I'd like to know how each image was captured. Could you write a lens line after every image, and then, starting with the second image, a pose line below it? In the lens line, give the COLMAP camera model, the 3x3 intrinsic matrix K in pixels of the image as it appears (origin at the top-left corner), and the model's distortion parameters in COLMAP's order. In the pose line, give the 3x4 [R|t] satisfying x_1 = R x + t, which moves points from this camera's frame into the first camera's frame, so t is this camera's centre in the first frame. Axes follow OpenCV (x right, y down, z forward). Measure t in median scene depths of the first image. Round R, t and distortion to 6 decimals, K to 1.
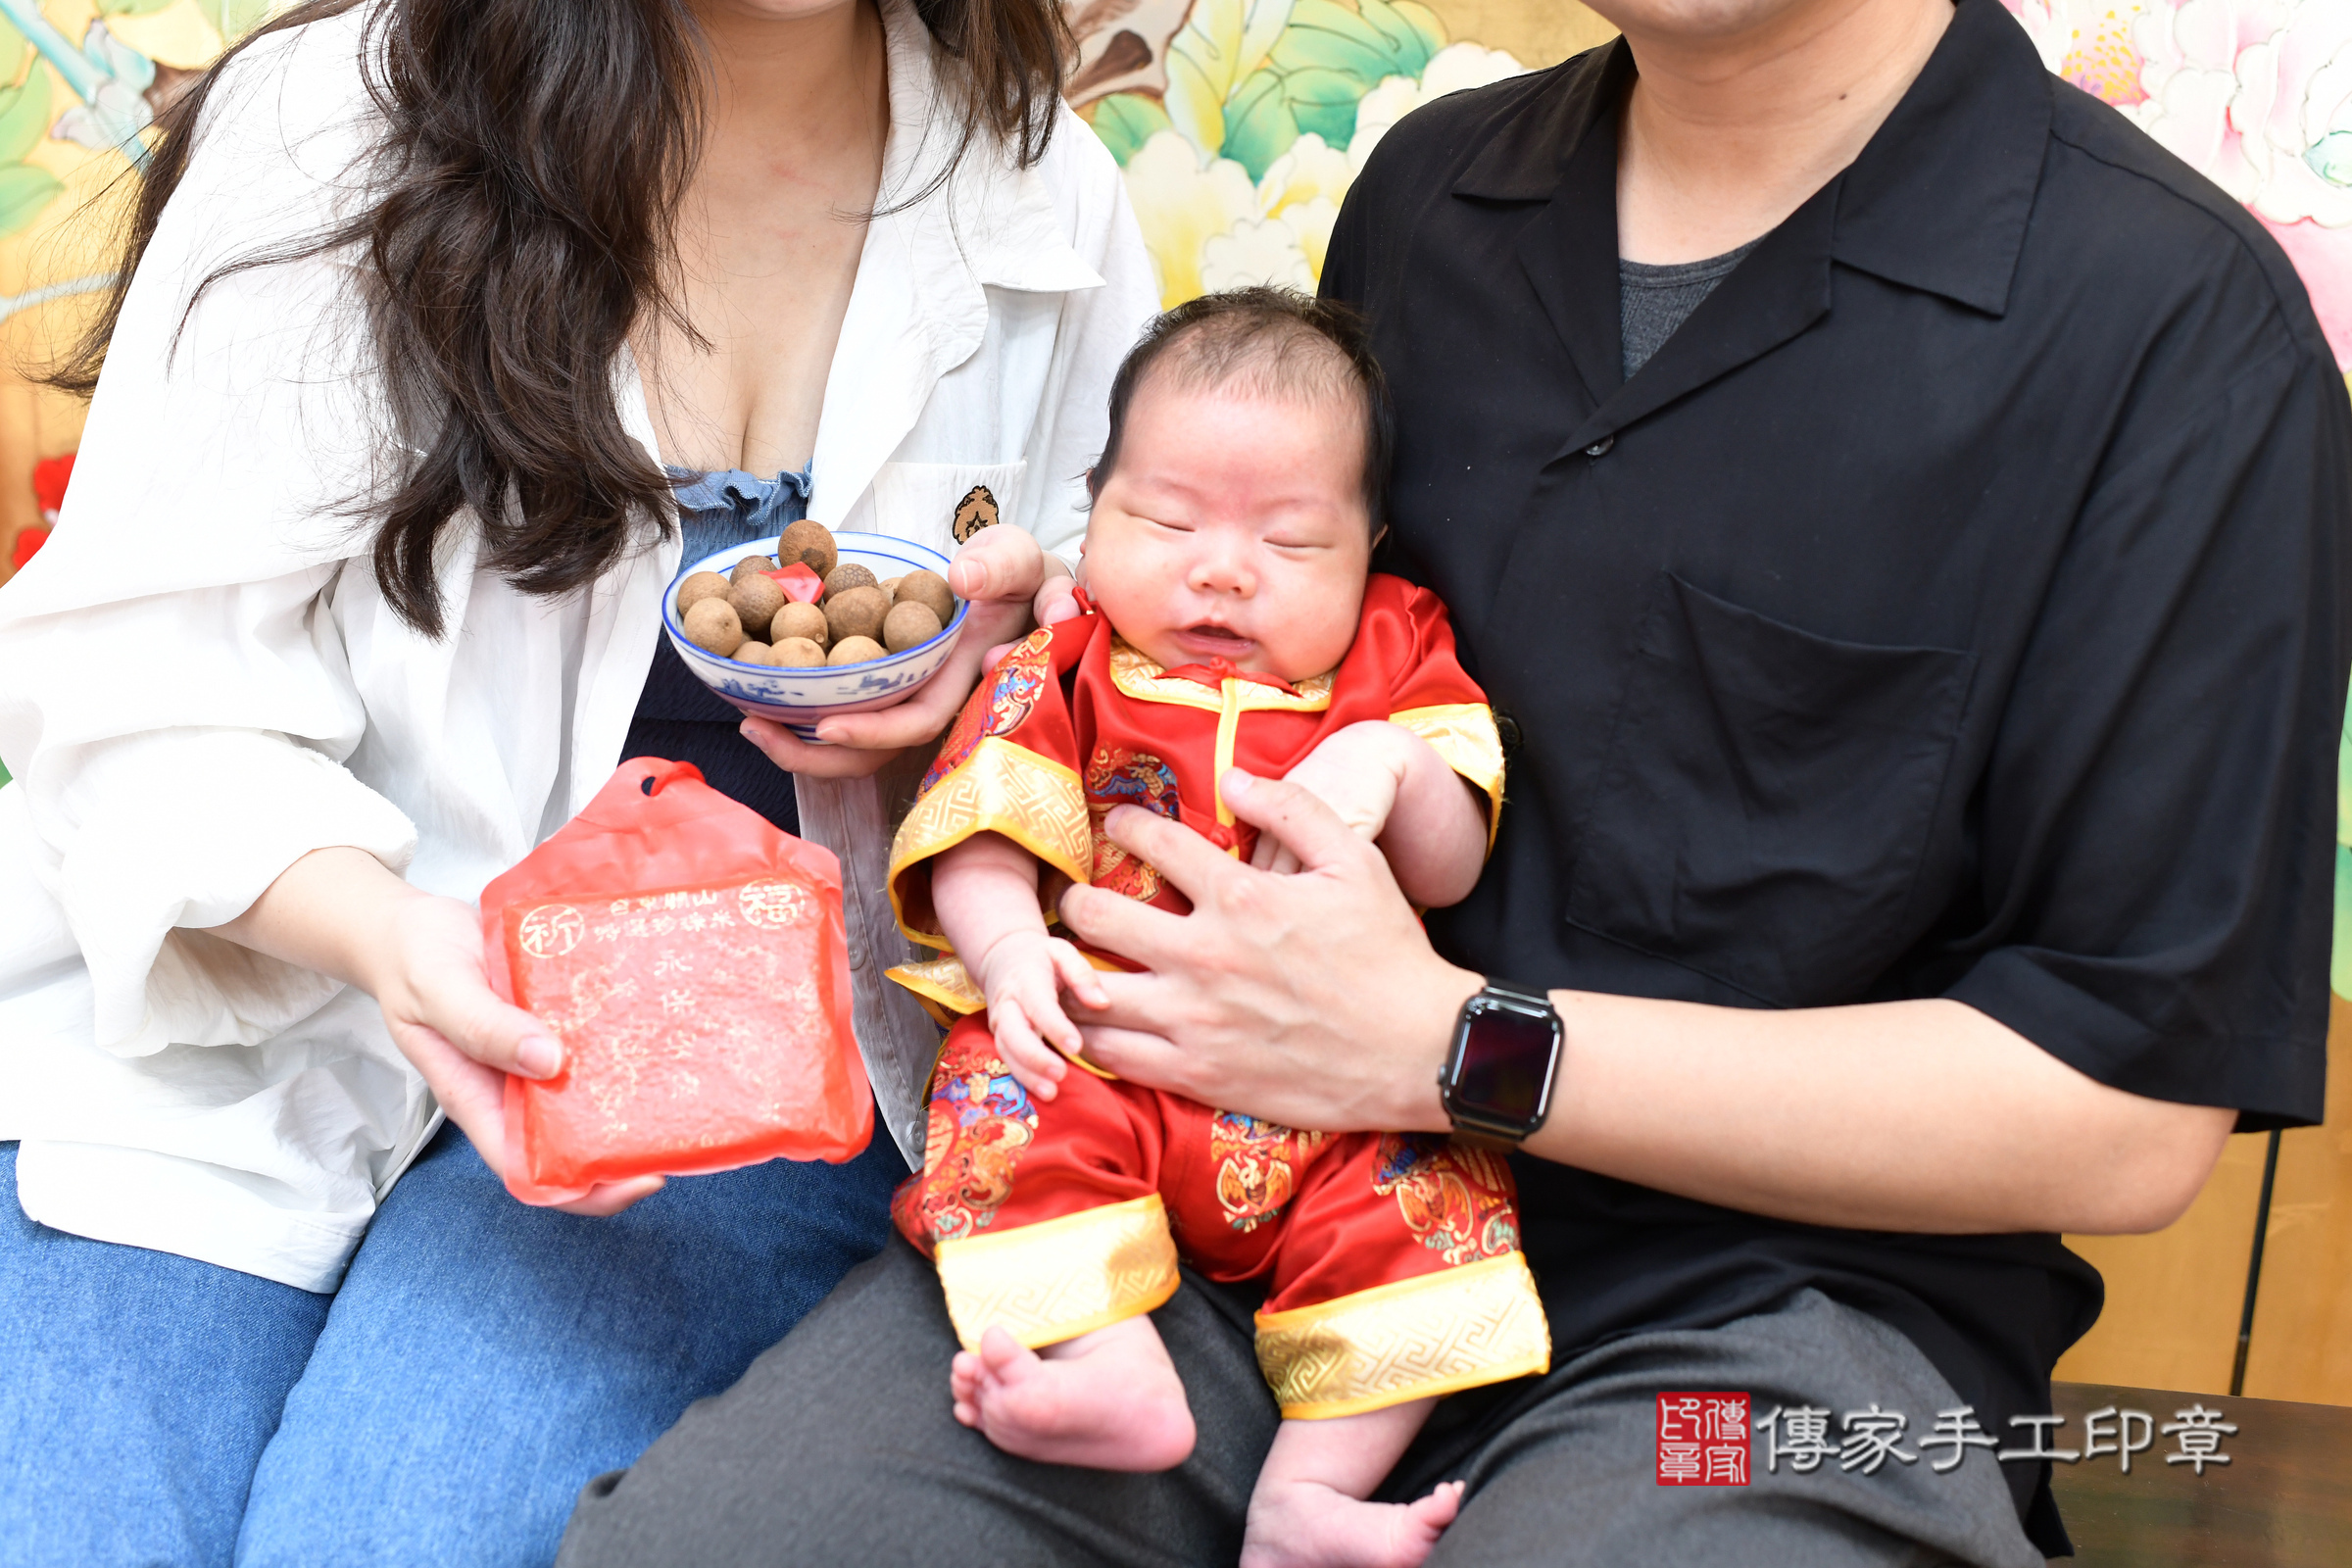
lens RADIAL K [[2466.1, 0, 1167.6], [0, 2466.1, 689.2], [0, 0, 1]] dist [-0.057762, 0.000000]
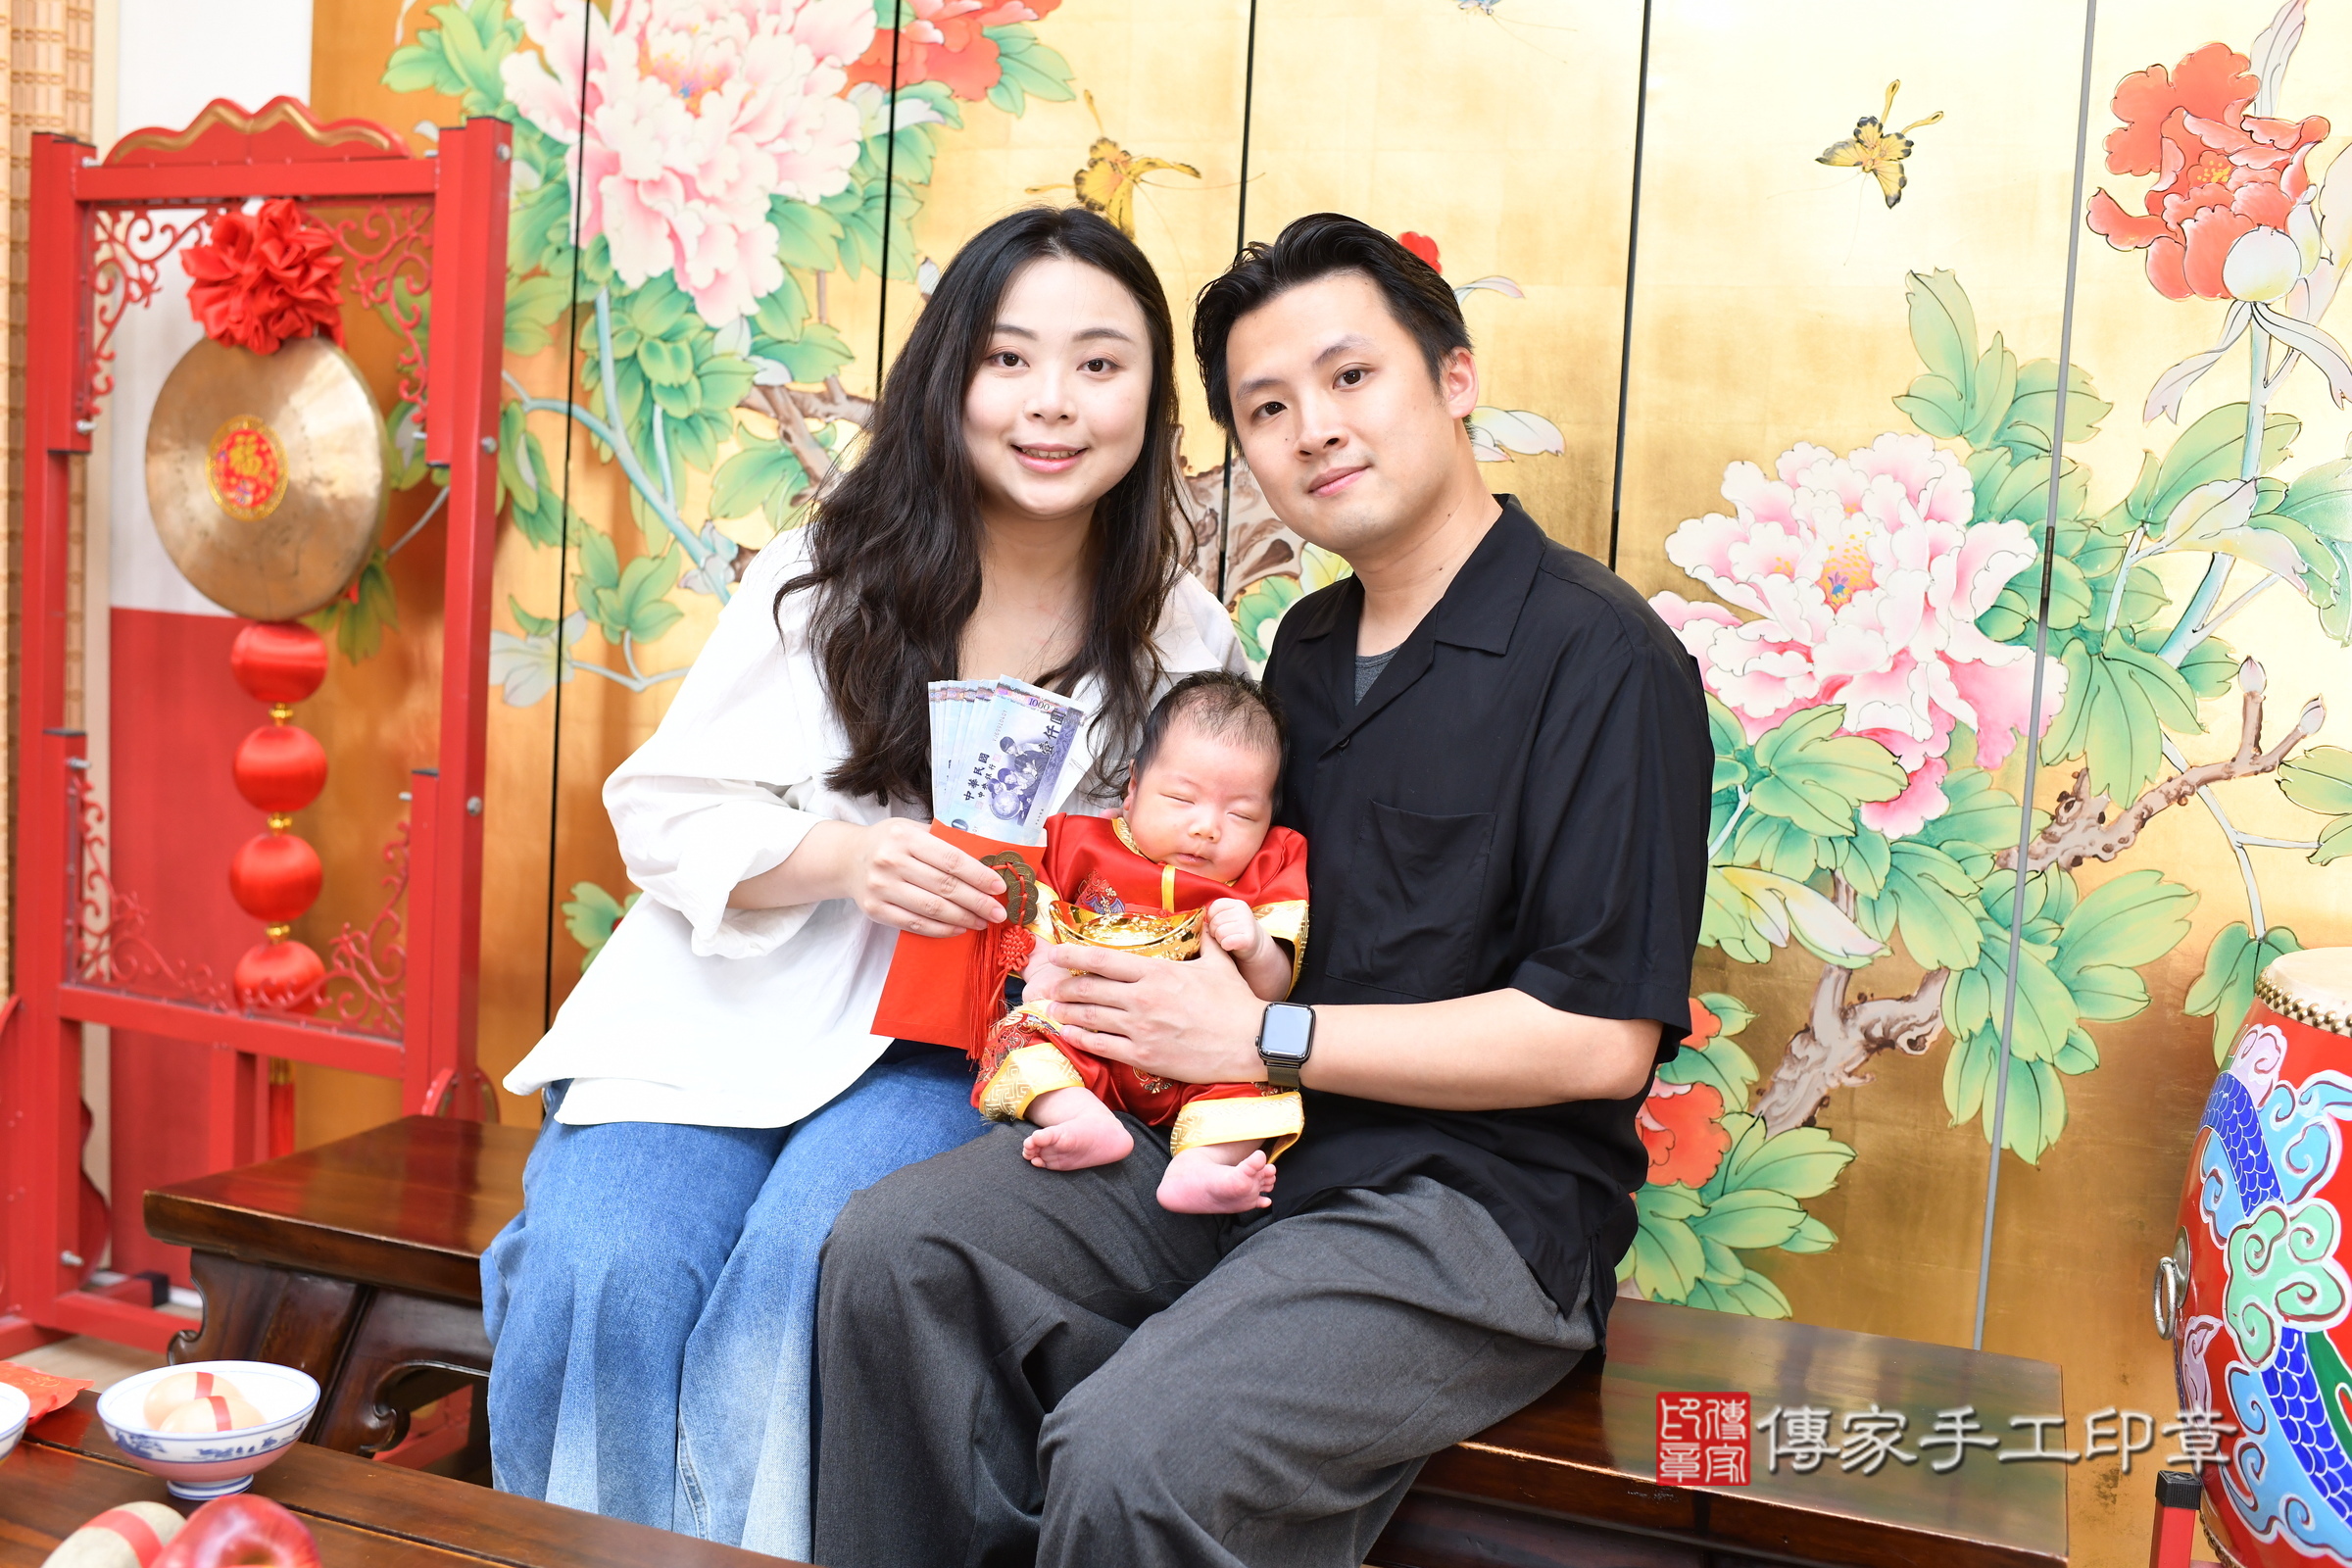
lens RADIAL K [[2466.1, 0, 1156.3], [0, 2466.1, 786.2], [0, 0, 1]] dist [-0.057762, 0.000000]
pose [[0.976583, 0.034215, -0.212403, 0.410720], [-0.065570, 0.987637, -0.142383, 0.228457], [0.204905, 0.152976, 0.966753, -0.982320]]
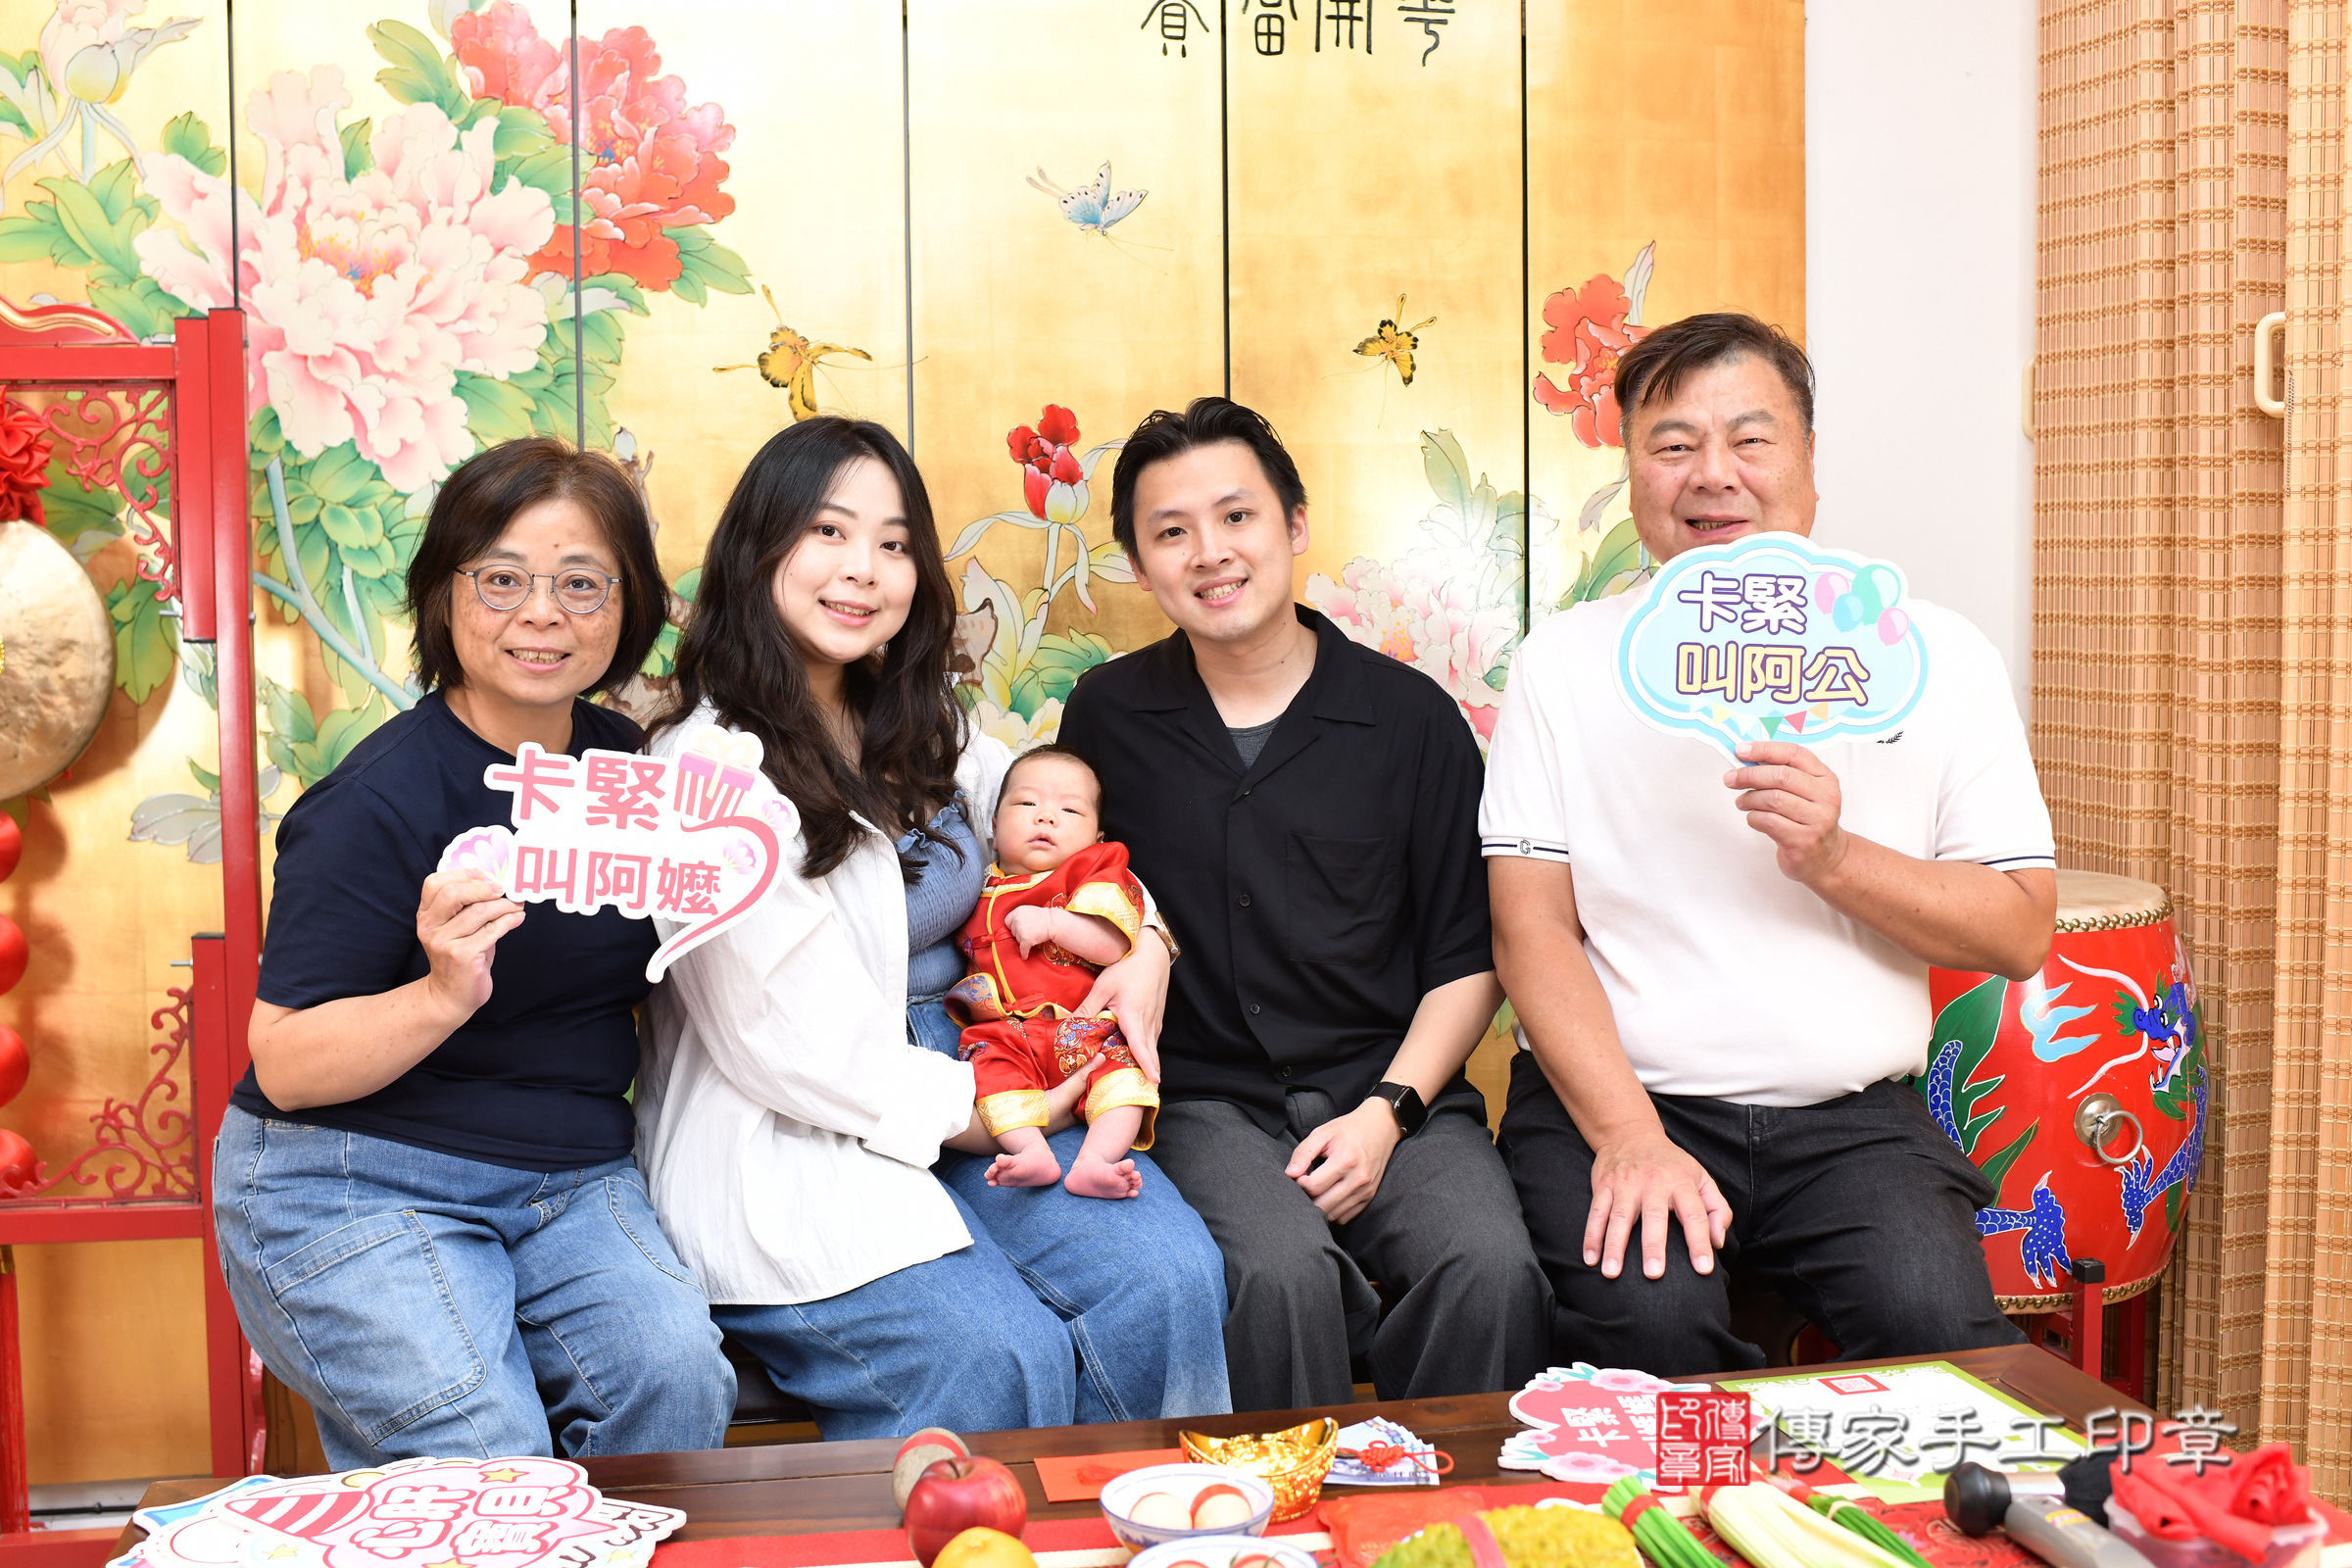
lens RADIAL K [[2466.1, 0, 1205.1], [0, 2466.1, 760.8], [0, 0, 1]] dist [-0.057762, 0.000000]
pose [[0.935444, -0.071108, 0.346250, -0.853257], [0.125113, 0.982751, -0.136189, 0.205573], [-0.330593, 0.170718, 0.928204, -1.536453]]
